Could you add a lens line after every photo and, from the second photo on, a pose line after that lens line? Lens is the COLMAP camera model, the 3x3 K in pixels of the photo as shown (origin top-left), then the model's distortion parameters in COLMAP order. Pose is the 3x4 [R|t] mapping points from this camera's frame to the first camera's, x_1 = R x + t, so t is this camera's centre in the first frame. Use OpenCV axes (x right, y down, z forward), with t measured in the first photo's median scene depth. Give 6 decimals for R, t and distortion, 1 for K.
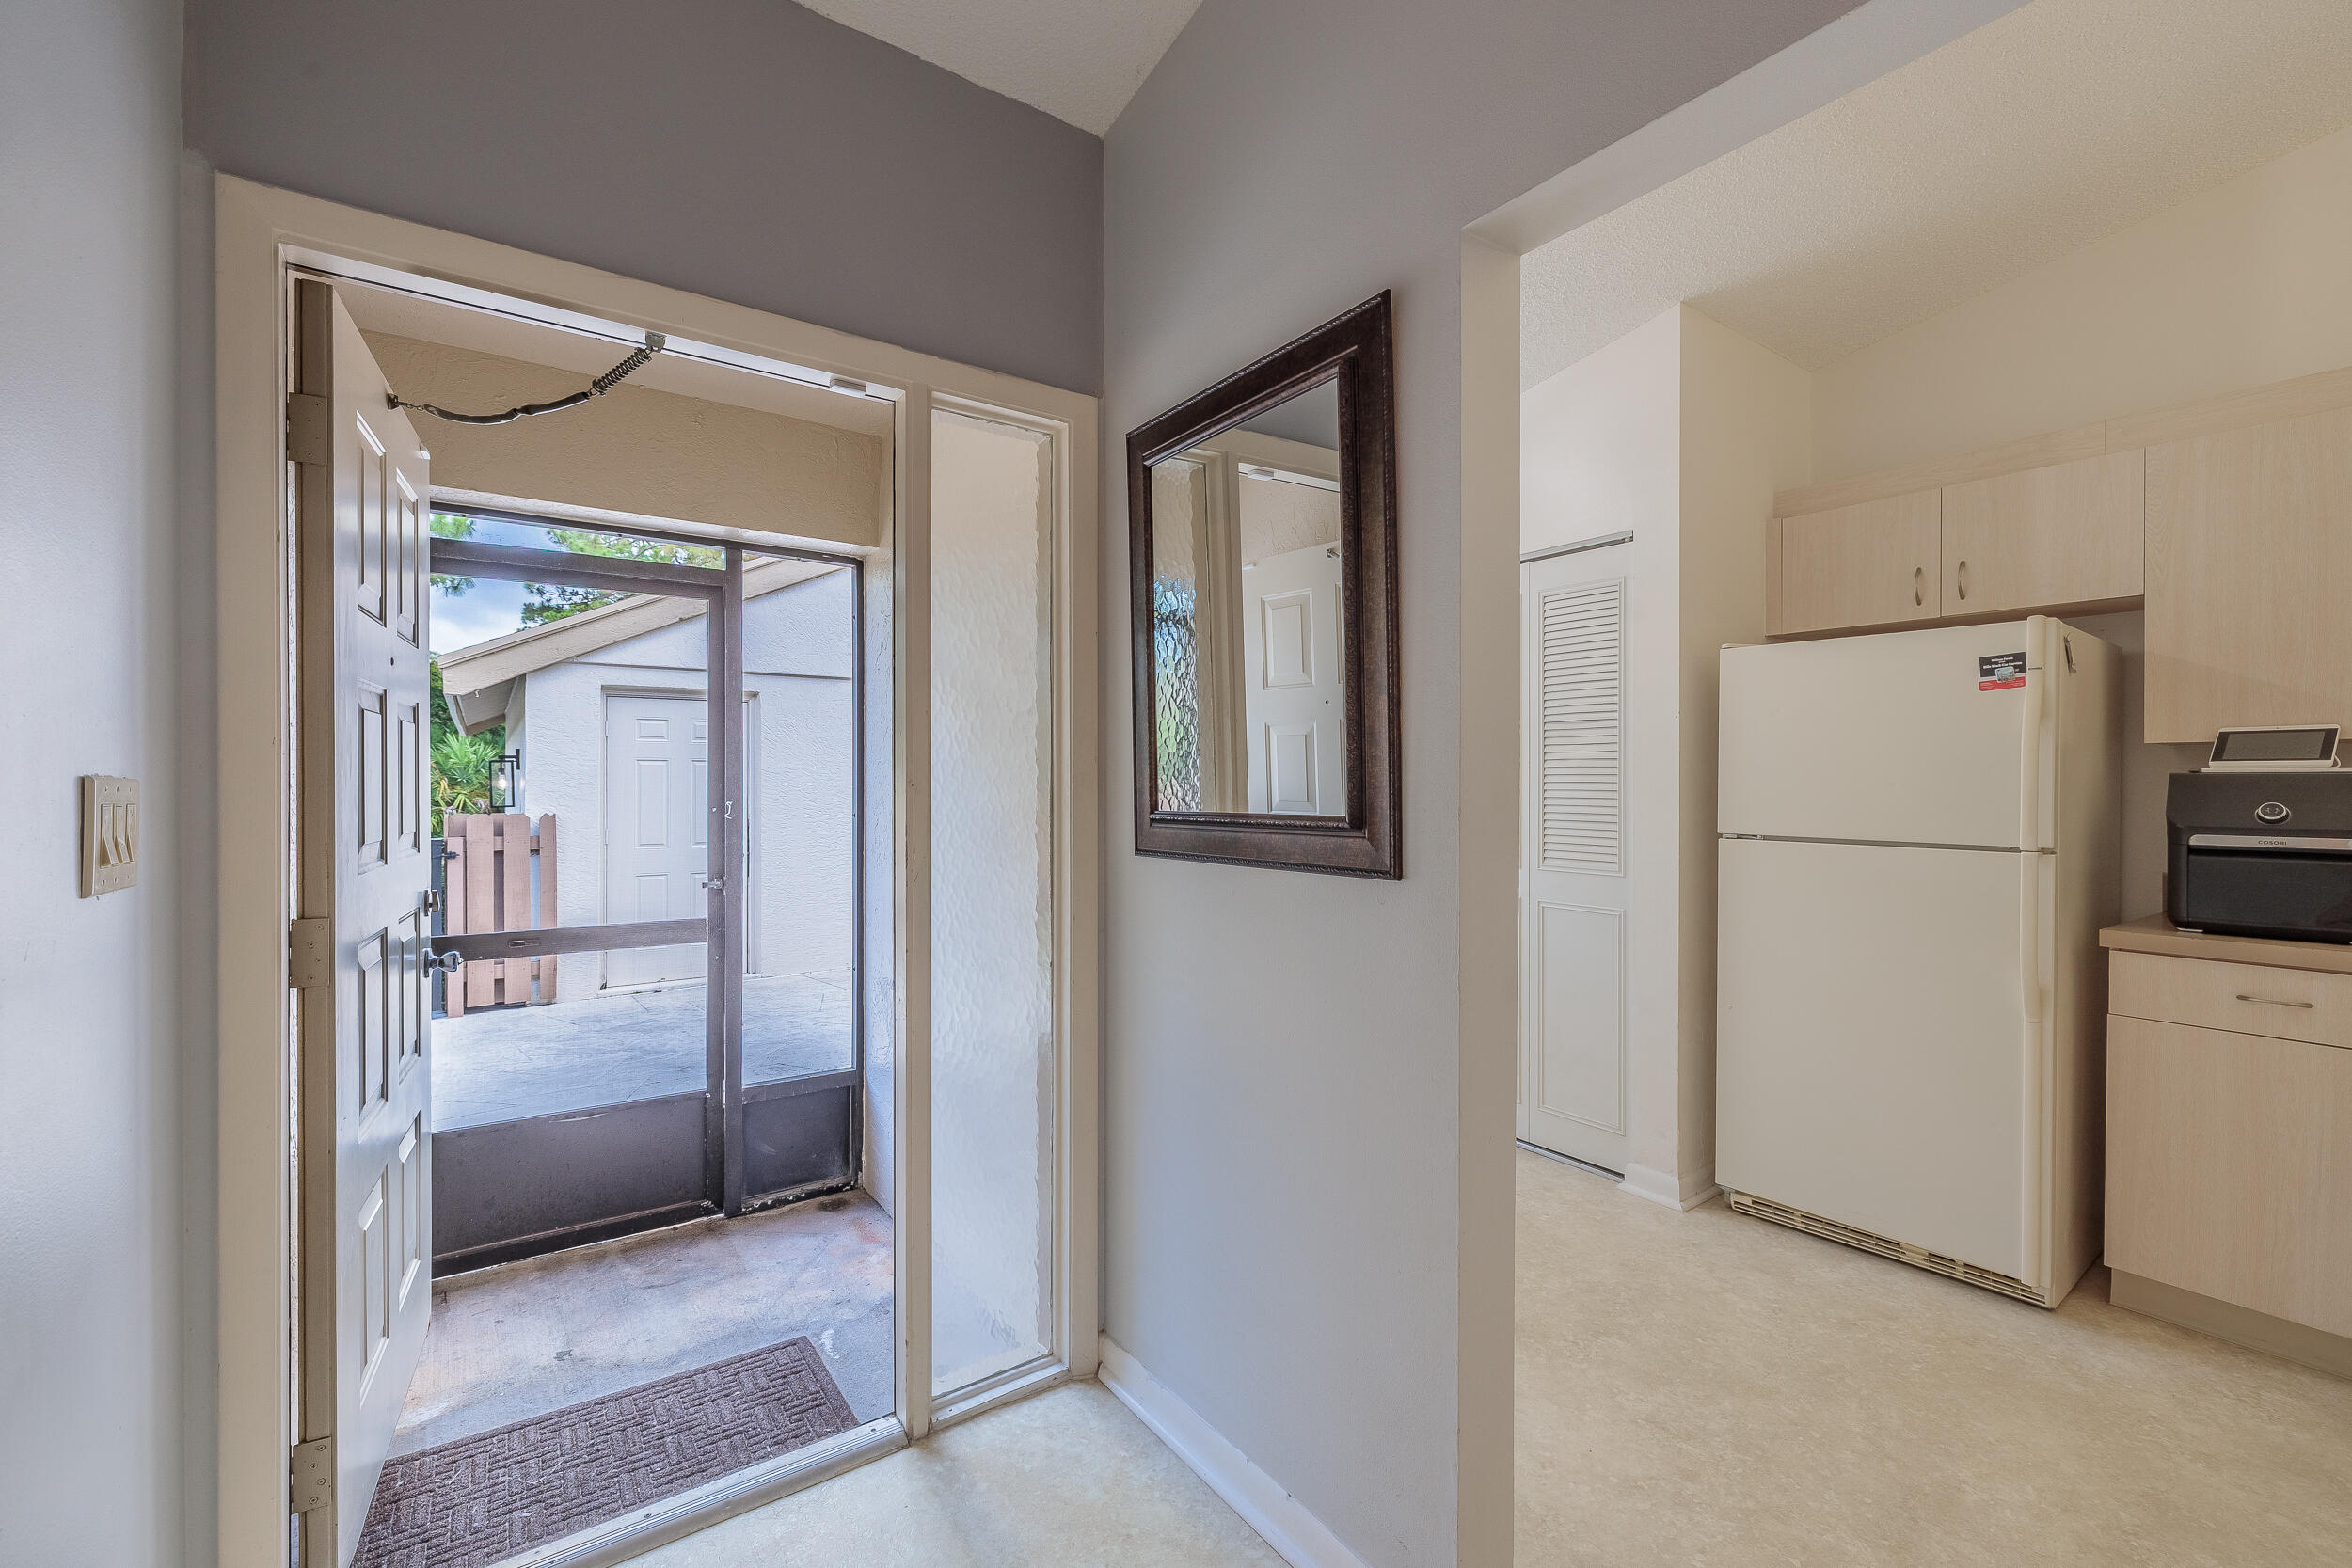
lens RADIAL K [[989.9, 0, 1176.0], [0, 989.9, 784.0], [0, 0, 1]] dist [0.002290, 0.000199]
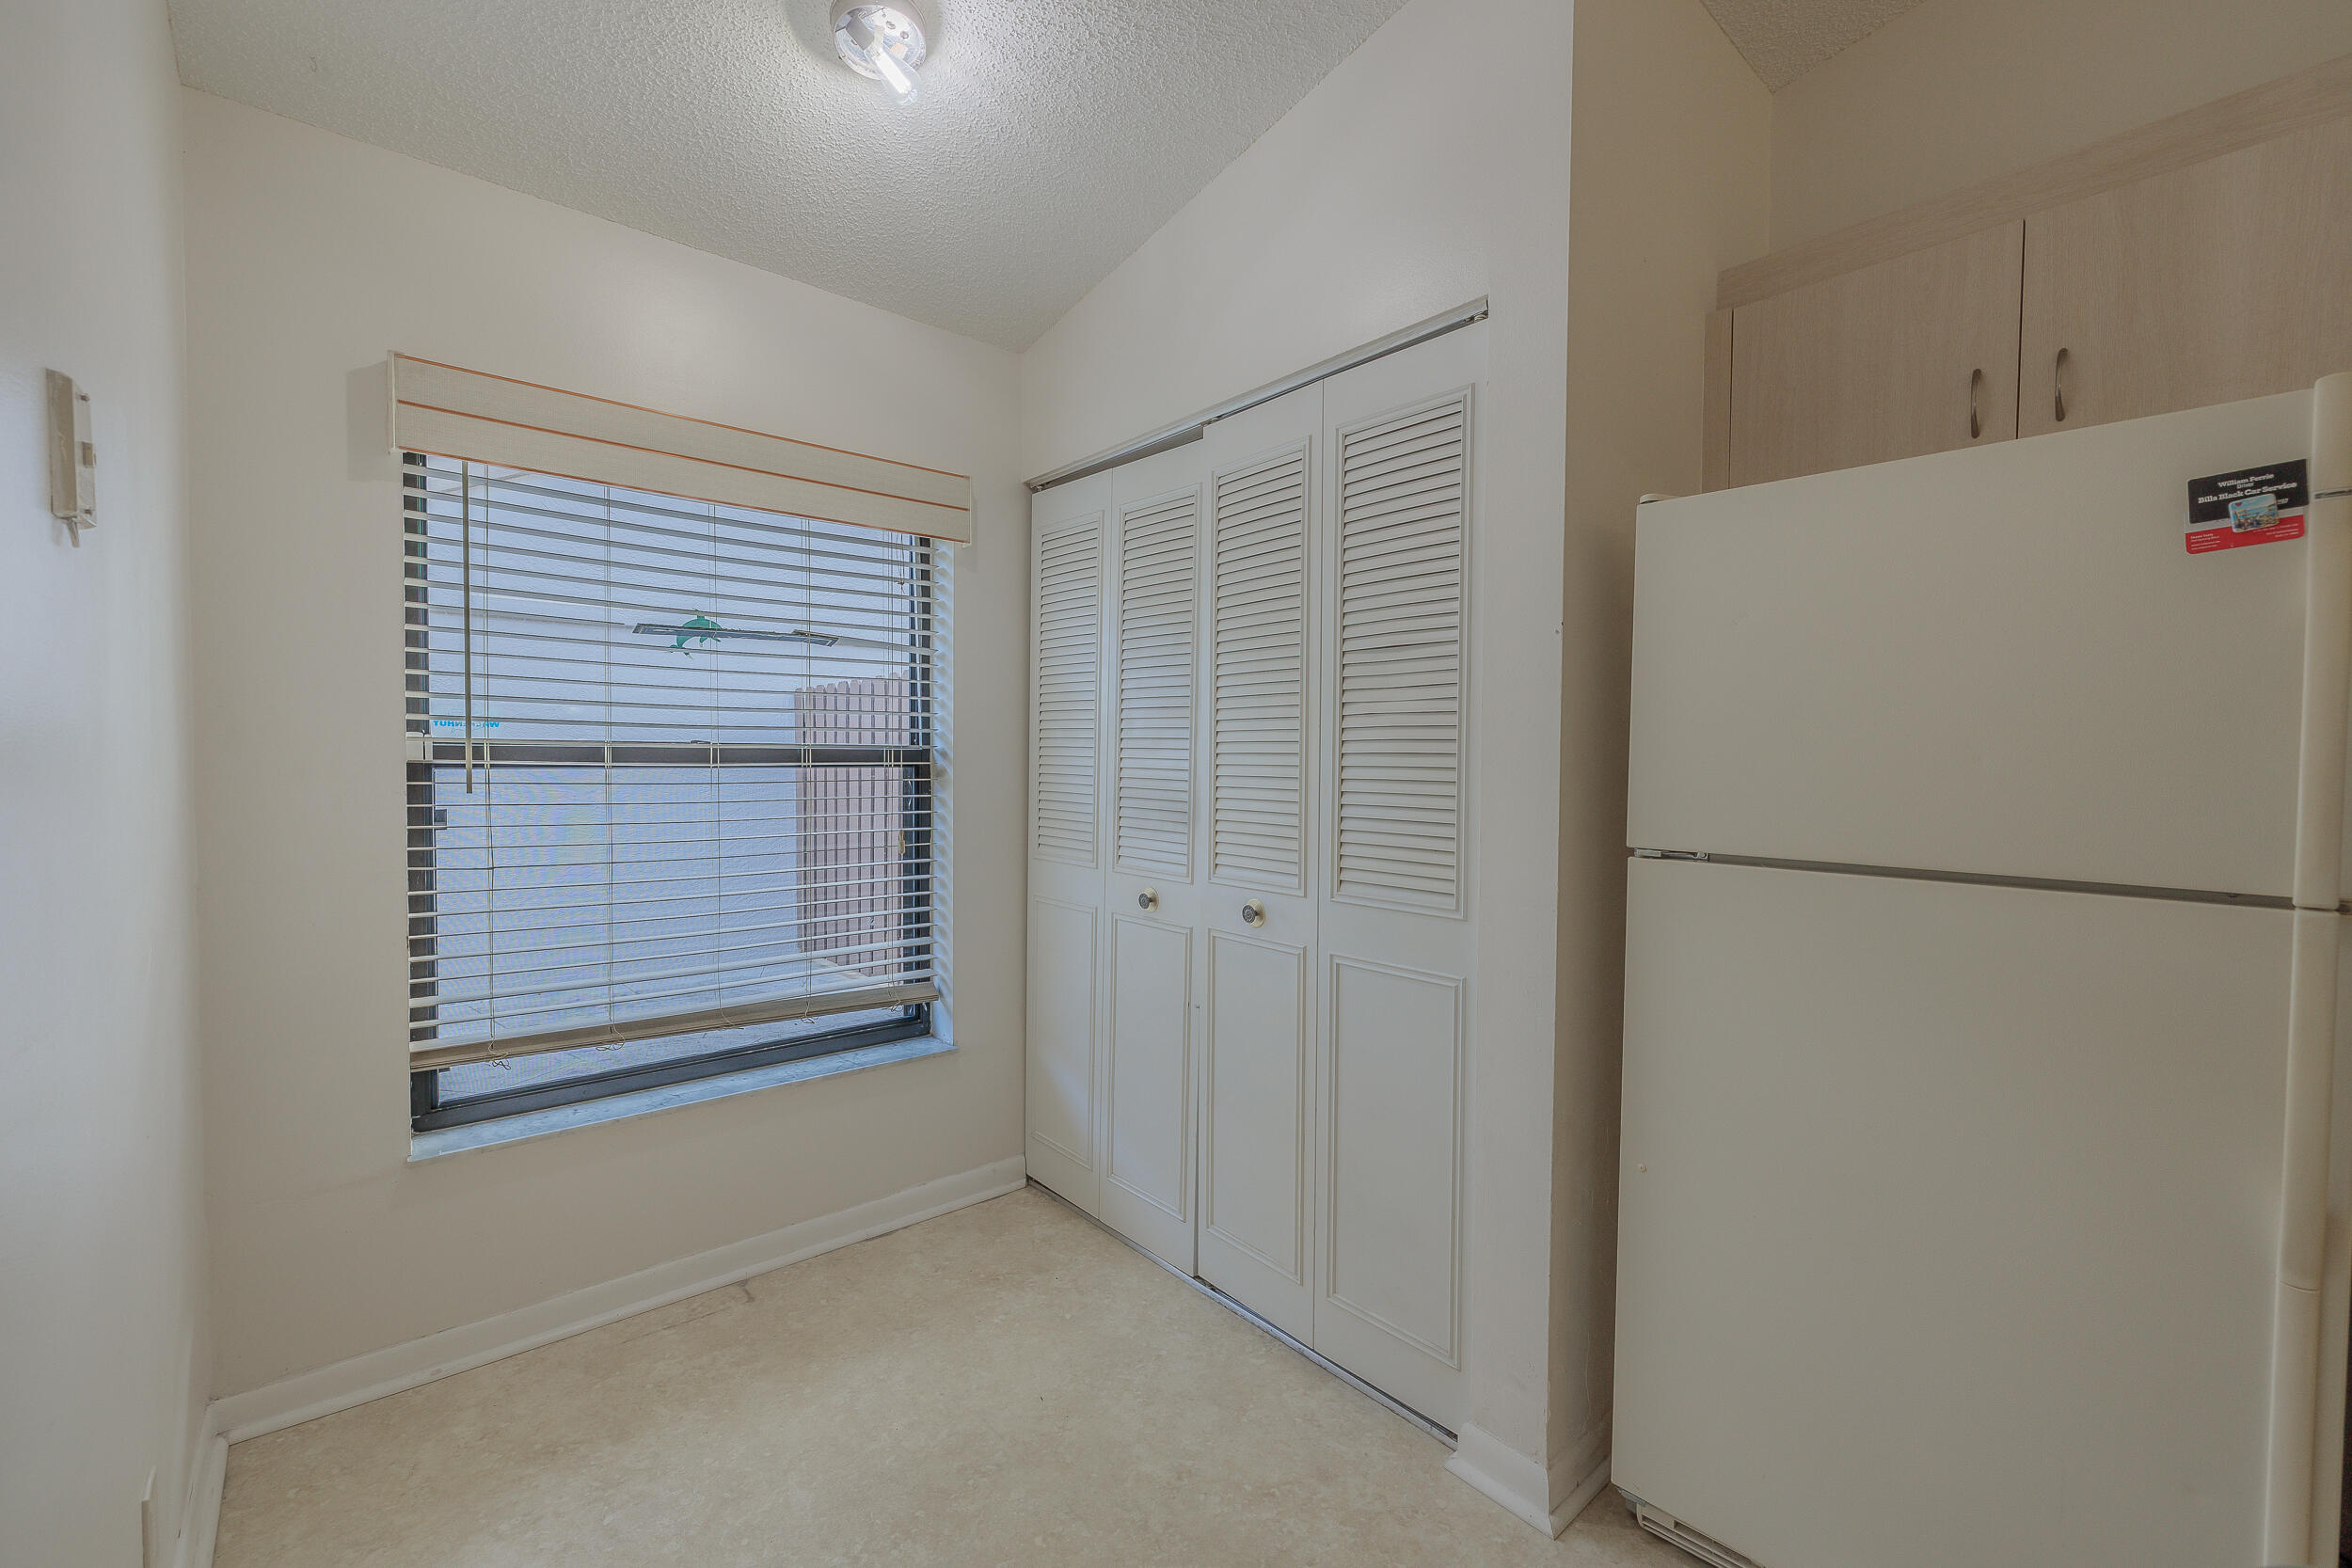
lens RADIAL K [[982.1, 0, 1181.6], [0, 982.1, 786.8], [0, 0, 1]] dist [-0.000219, 0.000280]
pose [[0.994534, 0.004470, 0.104314, 0.246166], [-0.007004, 0.999689, 0.023939, 0.005503], [-0.104175, -0.024538, 0.994256, 0.486917]]
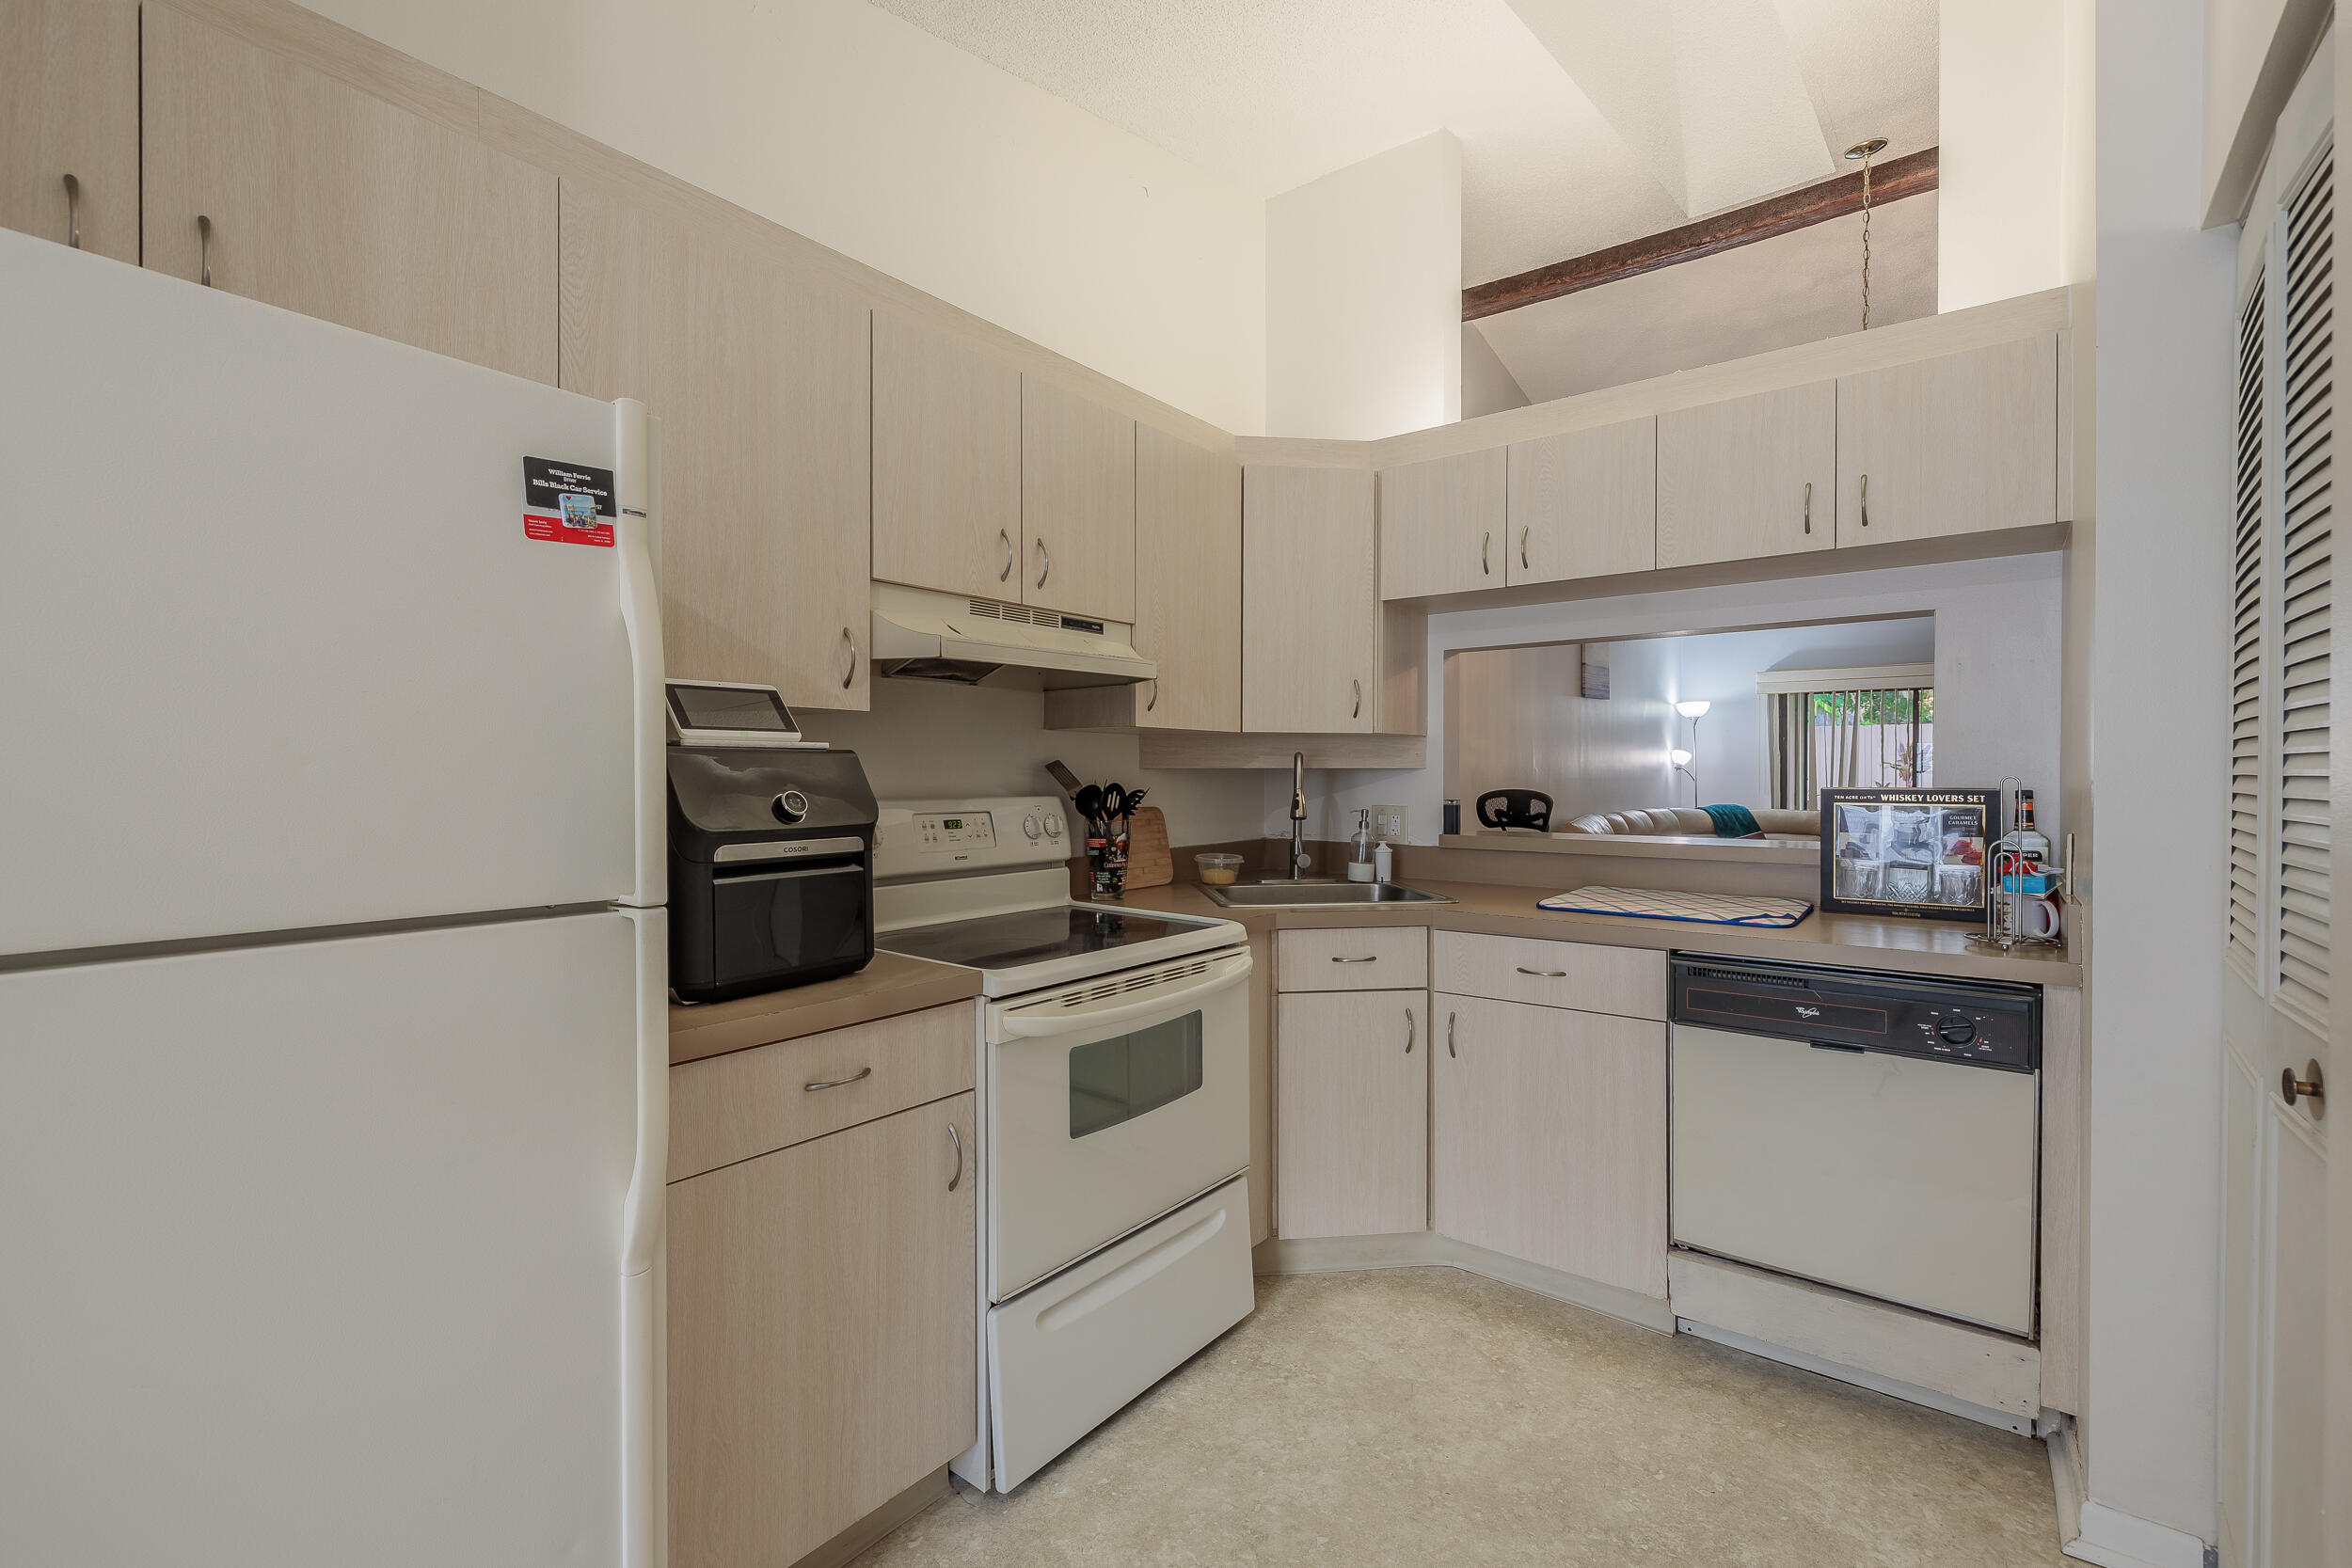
lens RADIAL K [[982.1, 0, 1181.6], [0, 982.1, 786.8], [0, 0, 1]] dist [-0.000219, 0.000280]
pose [[-0.283131, -0.016574, 0.958938, 0.277092], [0.007062, 0.999788, 0.019365, 0.003765], [-0.959055, 0.012255, -0.282954, 0.701234]]
